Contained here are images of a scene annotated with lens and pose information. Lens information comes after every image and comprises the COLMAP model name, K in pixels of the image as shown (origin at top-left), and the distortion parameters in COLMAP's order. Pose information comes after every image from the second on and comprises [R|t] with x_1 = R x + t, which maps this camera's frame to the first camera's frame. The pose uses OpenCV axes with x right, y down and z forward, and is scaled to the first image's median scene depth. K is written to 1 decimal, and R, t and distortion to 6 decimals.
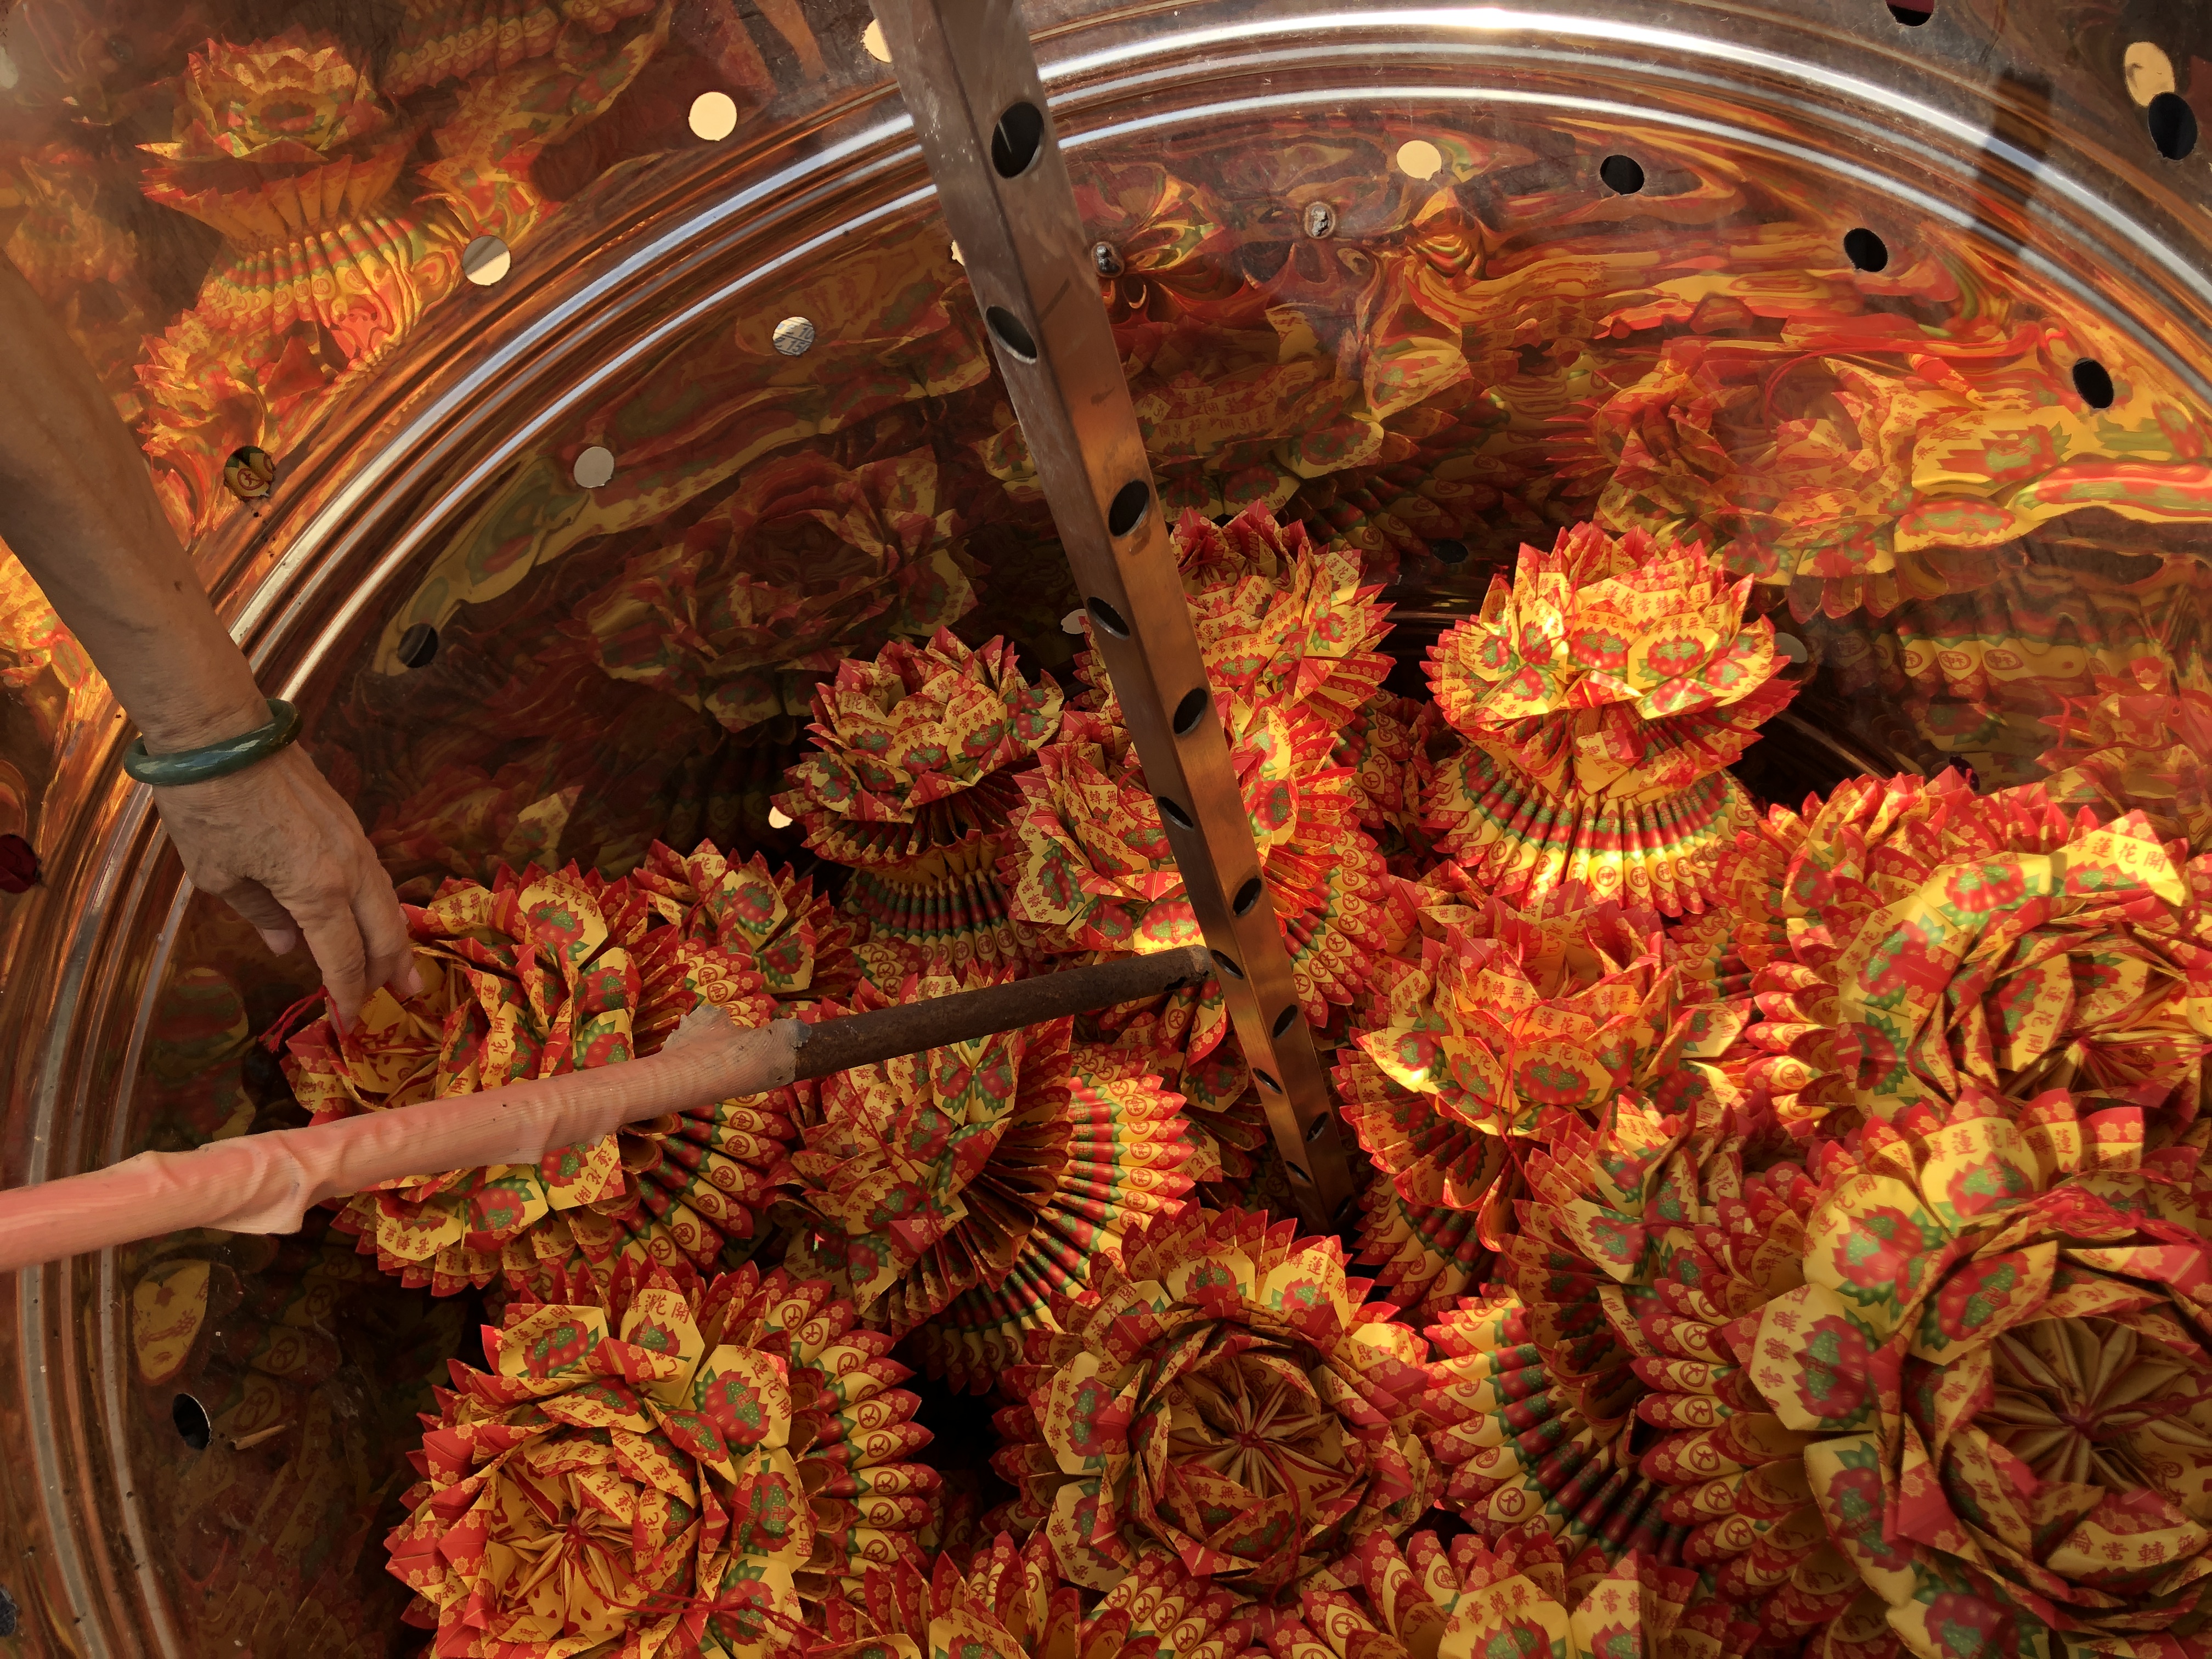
lens RADIAL K [[1826.3, 0, 1186.8], [0, 1826.3, 823.8], [0, 0, 1]] dist [0.159310, -0.451924]
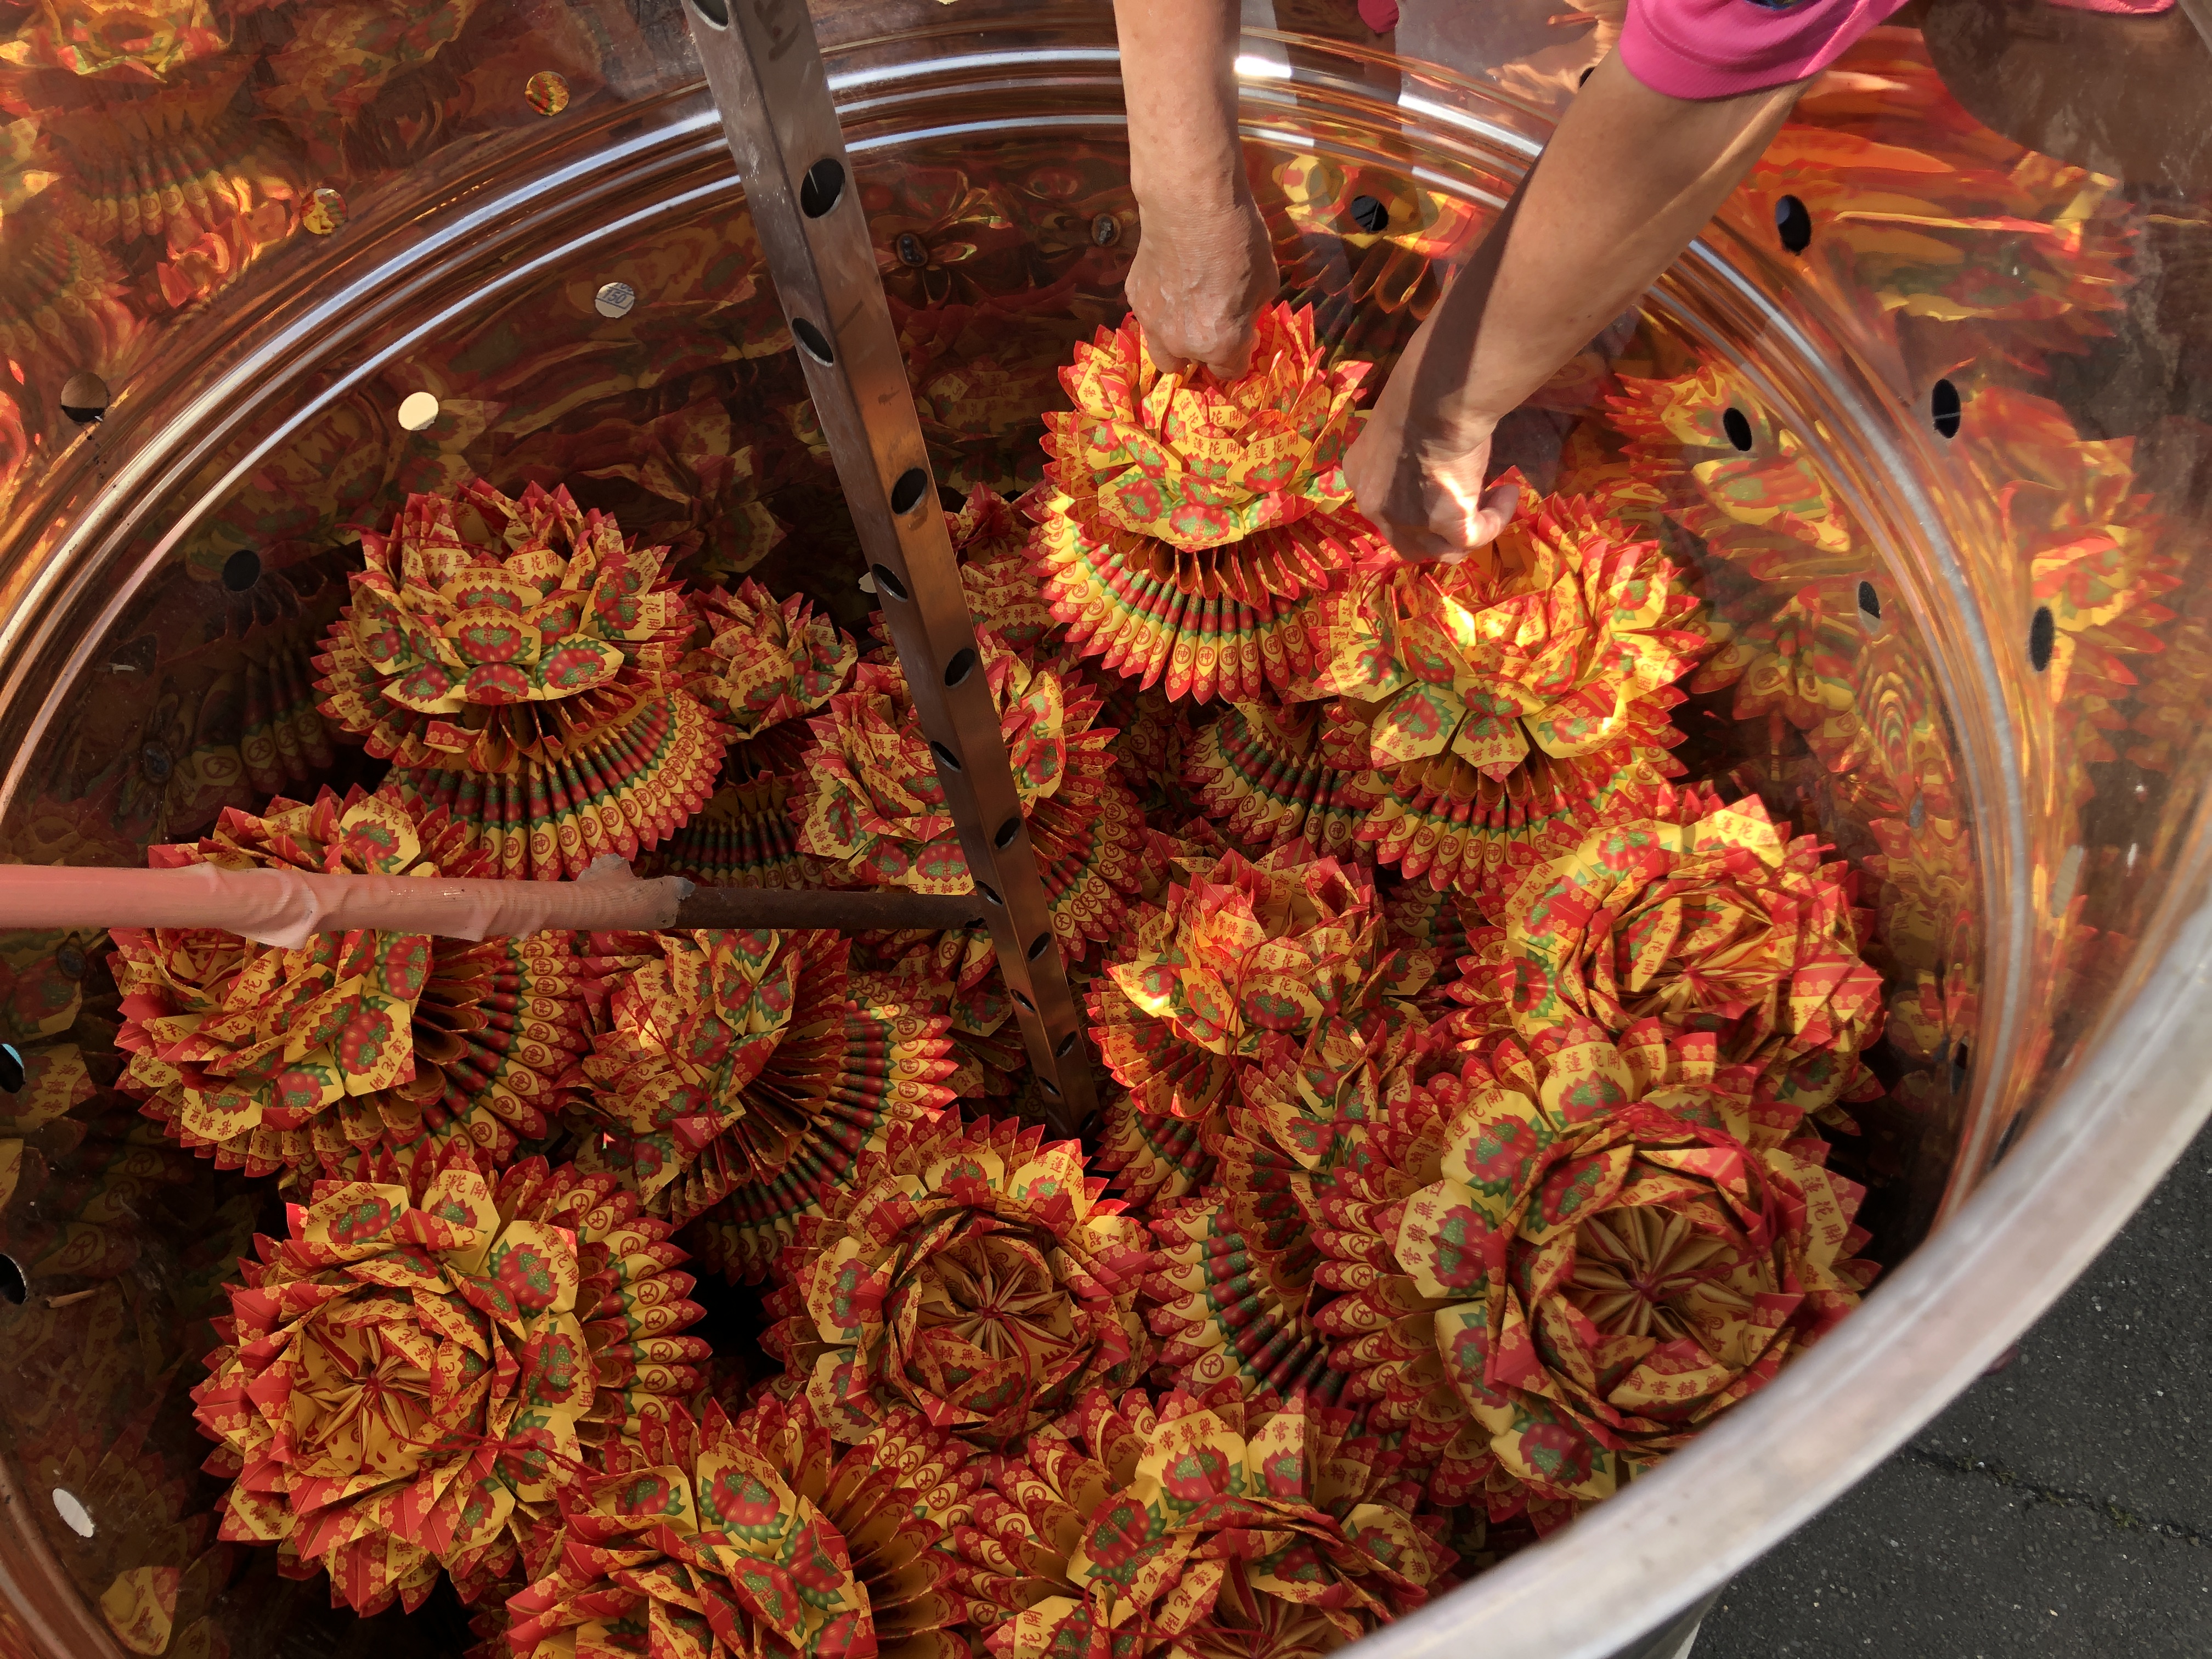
lens RADIAL K [[1798.9, 0, 1106.0], [0, 1798.9, 829.5], [0, 0, 1]] dist [0.131202, -0.315669]
pose [[0.996469, 0.043864, 0.071593, 0.011727], [-0.045502, 0.998735, 0.021410, 0.009699], [-0.070564, -0.024592, 0.997204, -0.106310]]
